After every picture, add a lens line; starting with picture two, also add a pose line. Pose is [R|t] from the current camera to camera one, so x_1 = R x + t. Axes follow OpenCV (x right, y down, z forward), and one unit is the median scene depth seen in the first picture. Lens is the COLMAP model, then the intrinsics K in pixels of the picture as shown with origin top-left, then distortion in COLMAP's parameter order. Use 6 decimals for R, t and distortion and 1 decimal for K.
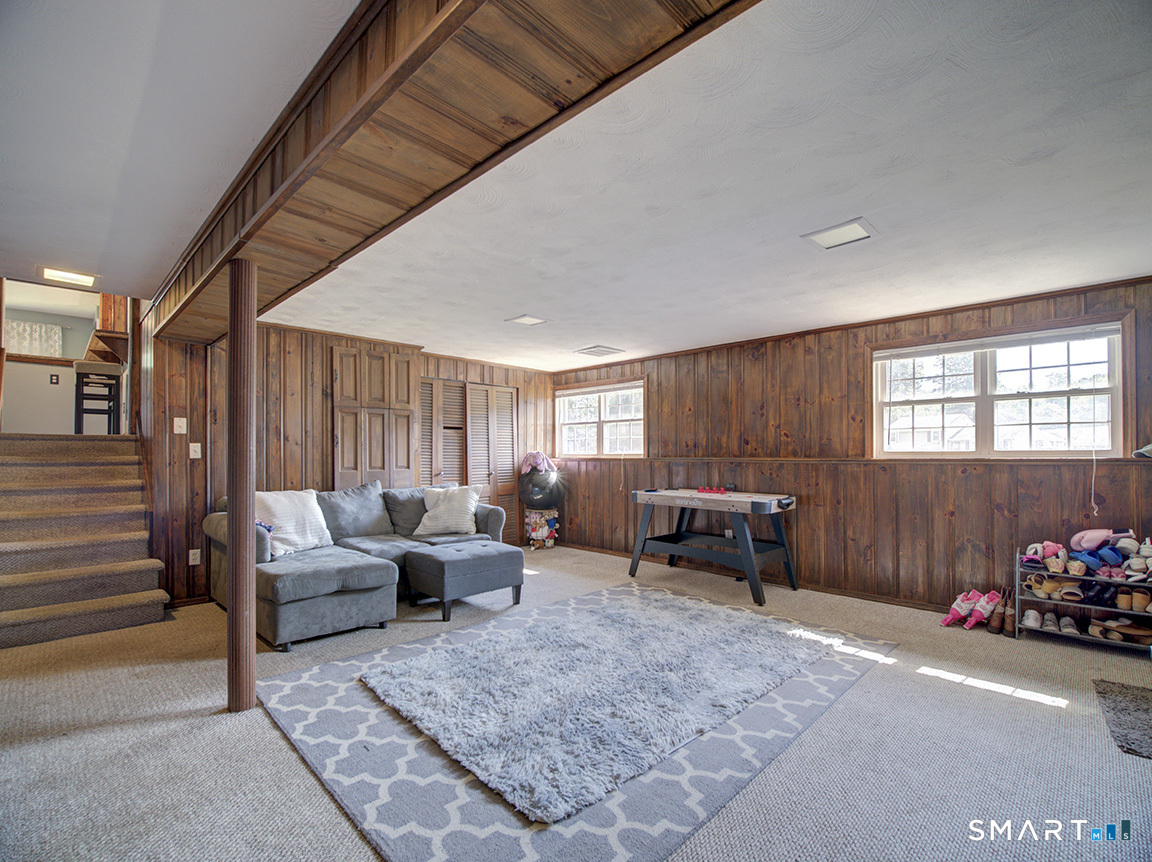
lens RADIAL K [[537.6, 0, 576.3], [0, 537.6, 453.3], [0, 0, 1]] dist [-0.011397, -0.000500]
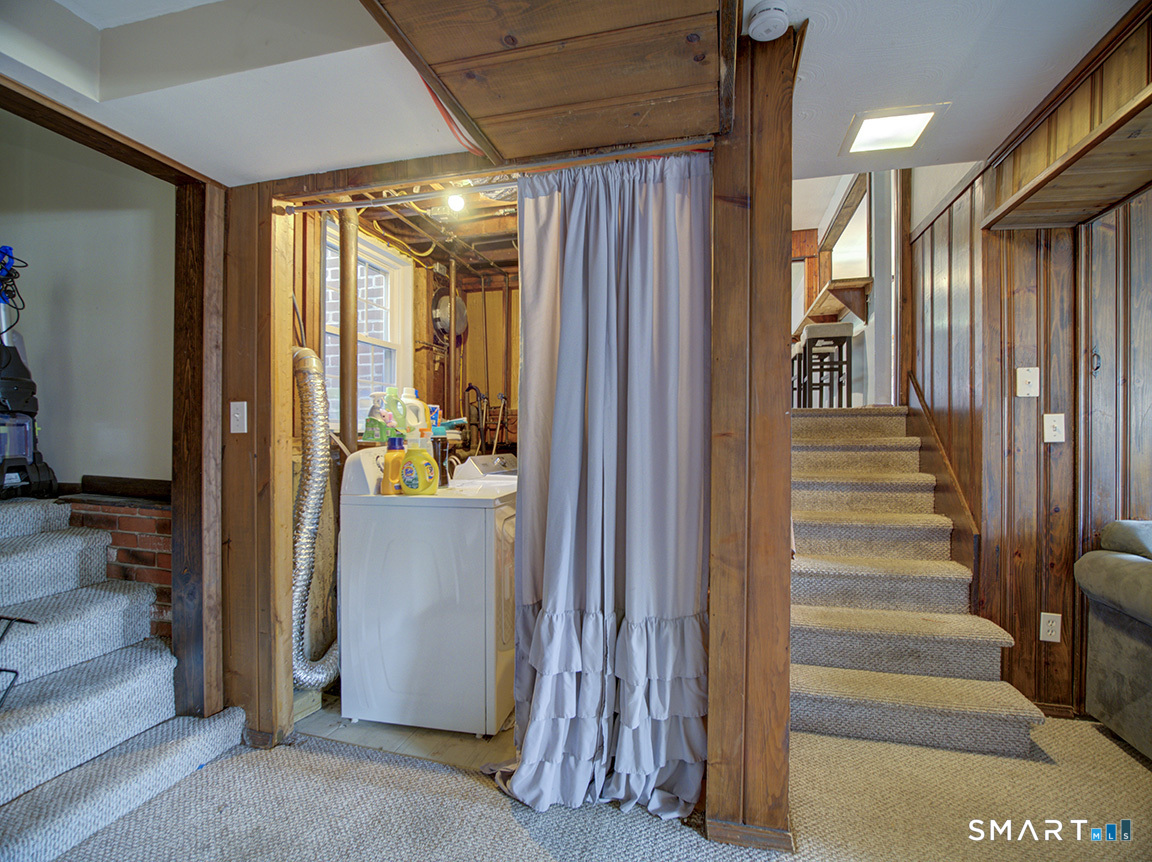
lens RADIAL K [[537.6, 0, 576.3], [0, 537.6, 453.3], [0, 0, 1]] dist [-0.011397, -0.000500]
pose [[0.501061, 0.030857, -0.864862, -0.498513], [-0.000626, 0.999377, 0.035294, 0.001746], [0.865412, -0.017143, 0.500768, 0.326490]]
